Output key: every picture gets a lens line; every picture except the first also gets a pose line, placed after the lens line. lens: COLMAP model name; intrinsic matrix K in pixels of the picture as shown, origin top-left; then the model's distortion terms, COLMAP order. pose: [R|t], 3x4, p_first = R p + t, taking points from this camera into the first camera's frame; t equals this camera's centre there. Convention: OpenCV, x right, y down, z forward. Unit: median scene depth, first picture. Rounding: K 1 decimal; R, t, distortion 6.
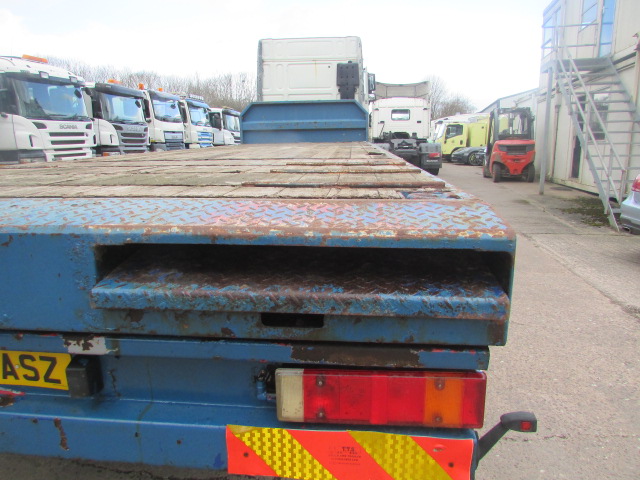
lens RADIAL K [[451.1, 0, 321.4], [0, 451.1, 241.3], [0, 0, 1]] dist [-0.038115, 0.009504]
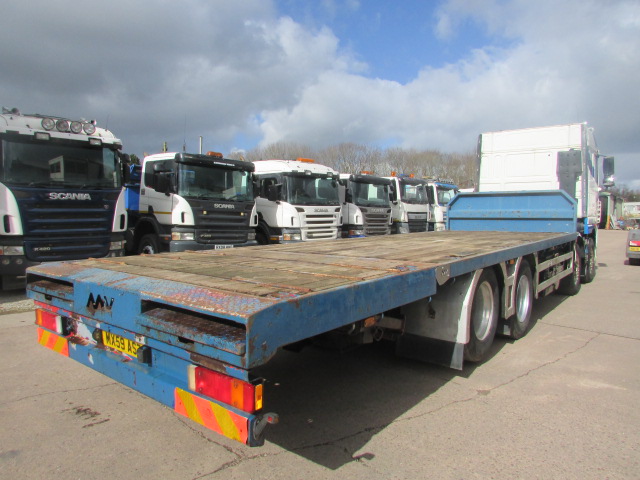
lens RADIAL K [[451.1, 0, 321.1], [0, 451.1, 238.3], [0, 0, 1]] dist [-0.038115, 0.009504]
pose [[0.834219, 0.043055, -0.549750, 0.138874], [-0.135498, 0.982386, -0.128674, -0.011187], [0.534527, 0.181833, 0.825359, -0.051531]]
